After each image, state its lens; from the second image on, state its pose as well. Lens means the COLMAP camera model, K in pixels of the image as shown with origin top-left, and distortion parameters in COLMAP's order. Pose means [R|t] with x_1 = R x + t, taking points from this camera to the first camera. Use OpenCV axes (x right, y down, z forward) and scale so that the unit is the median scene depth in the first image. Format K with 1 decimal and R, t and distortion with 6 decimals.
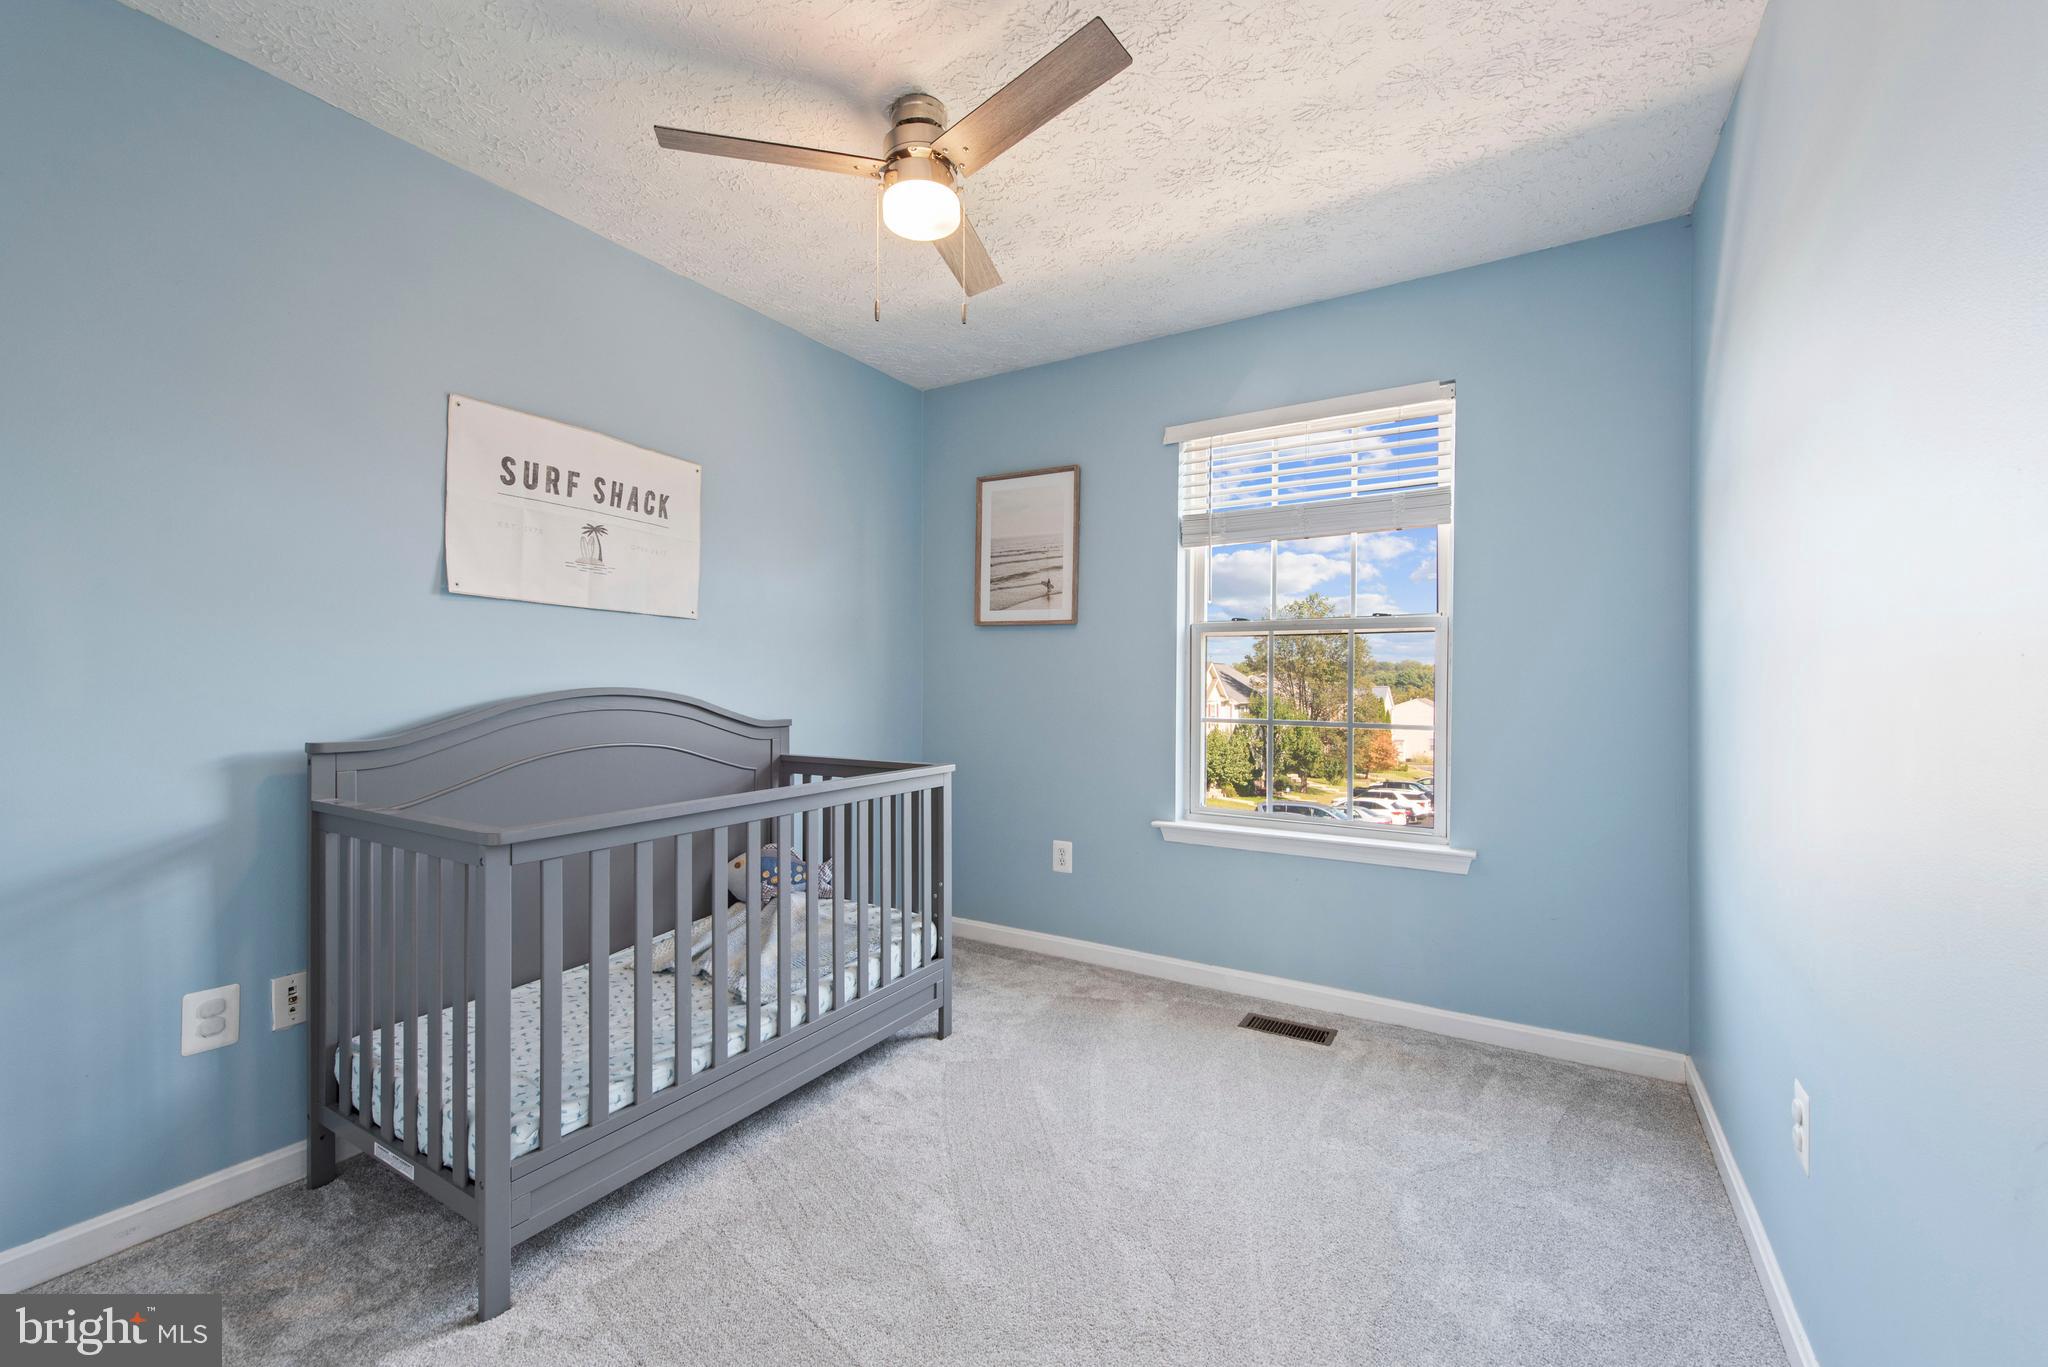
lens RADIAL K [[836.1, 0, 1022.2], [0, 836.1, 682.6], [0, 0, 1]] dist [0.017520, -0.007829]
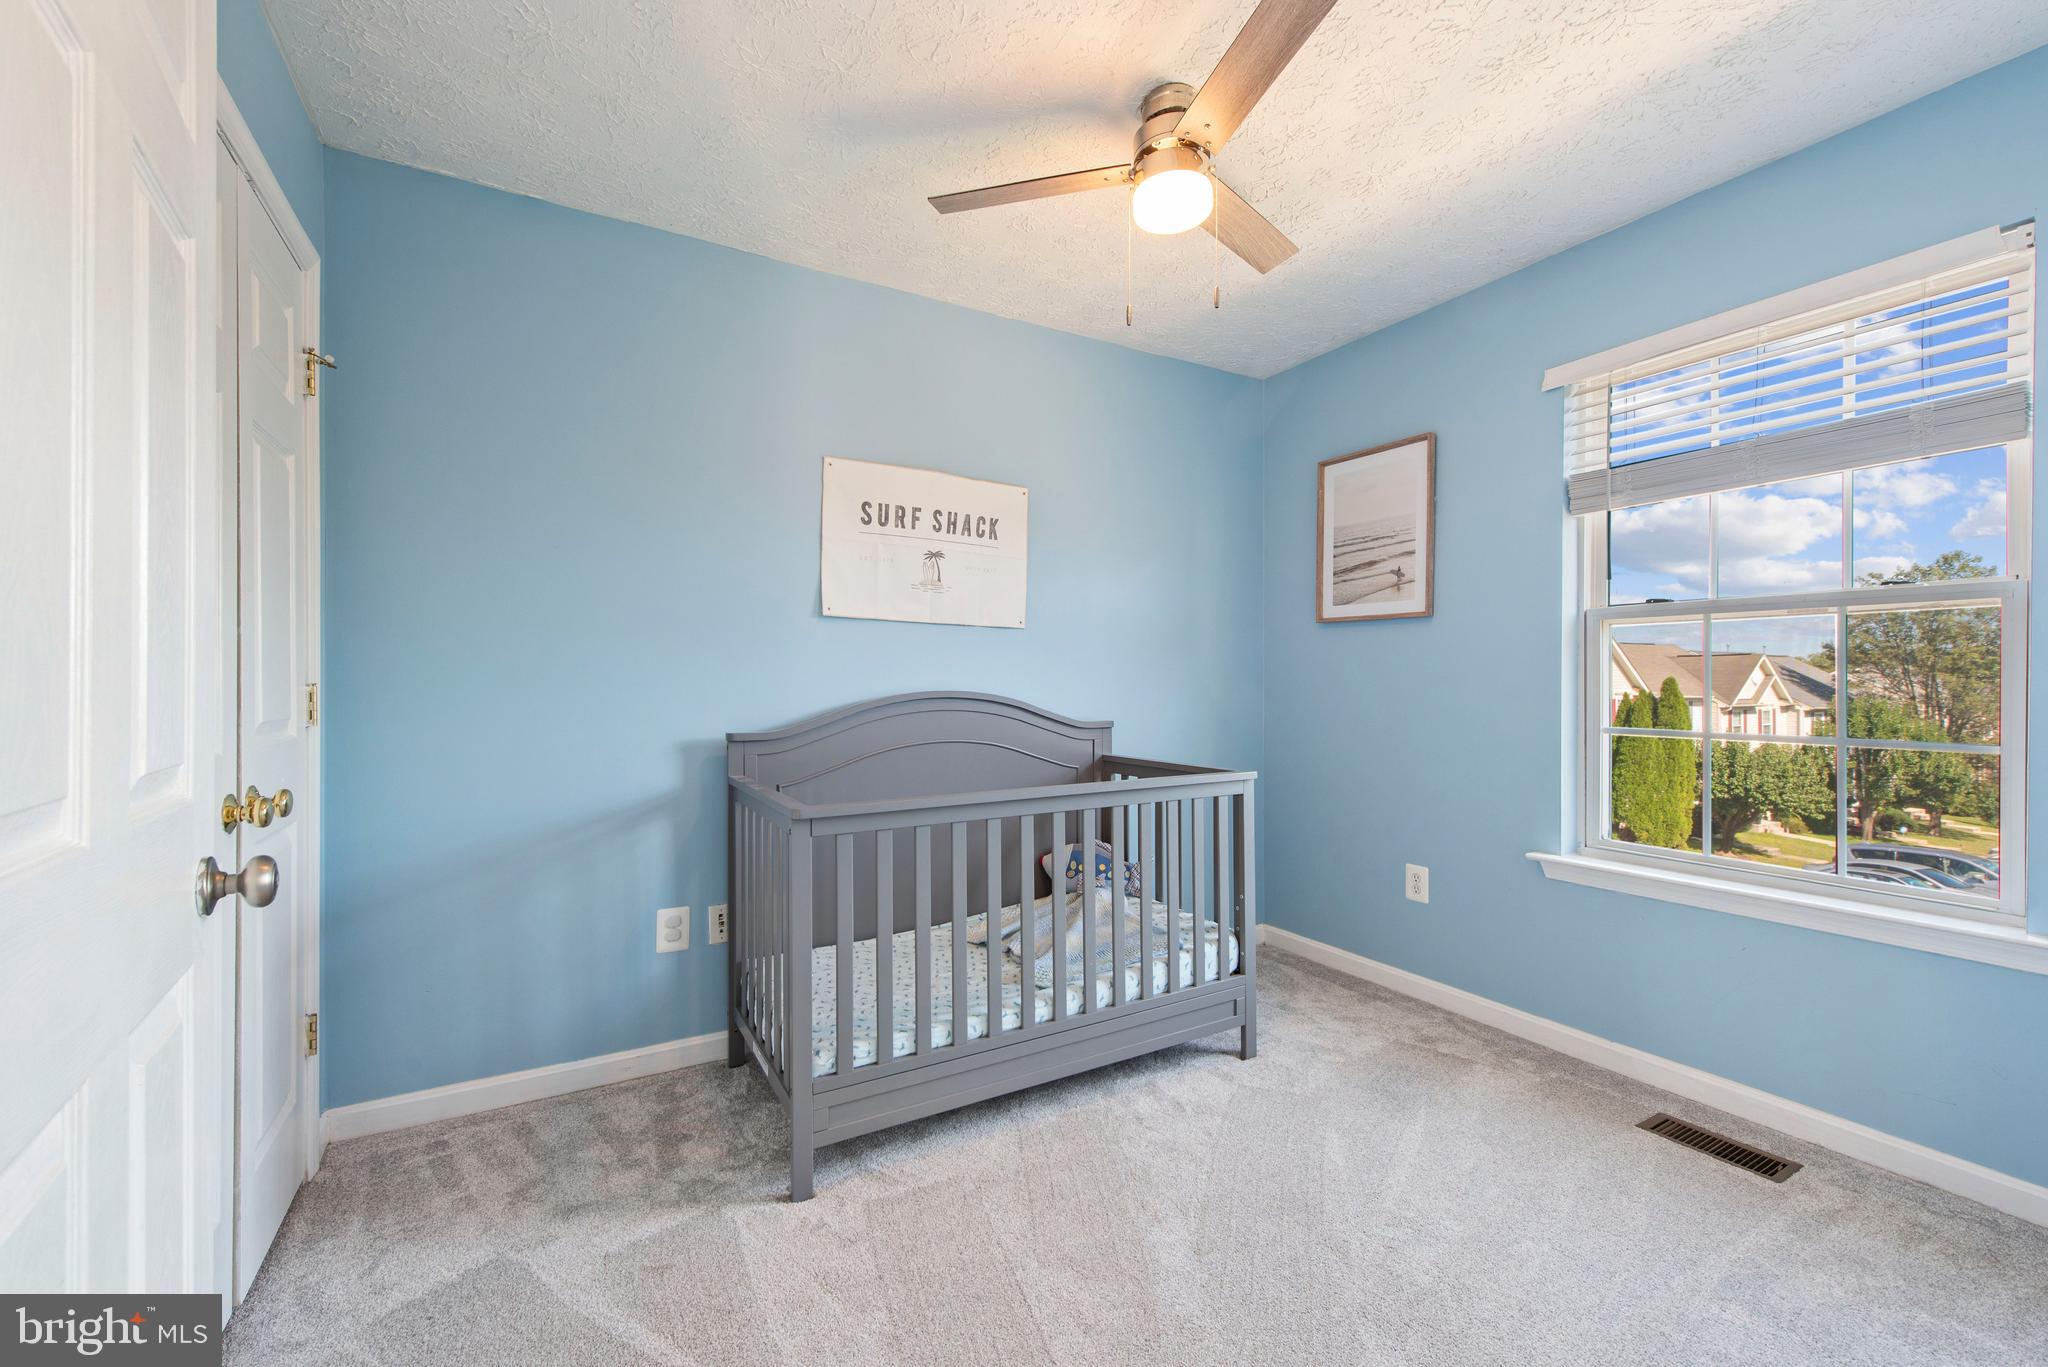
lens RADIAL K [[832.1, 0, 1018.5], [0, 832.1, 683.8], [0, 0, 1]] dist [0.015570, -0.006068]
pose [[0.874535, -0.006531, -0.484919, 0.145954], [0.006128, 0.999978, -0.002416, -0.000721], [0.484924, -0.000858, 0.874556, 0.048065]]
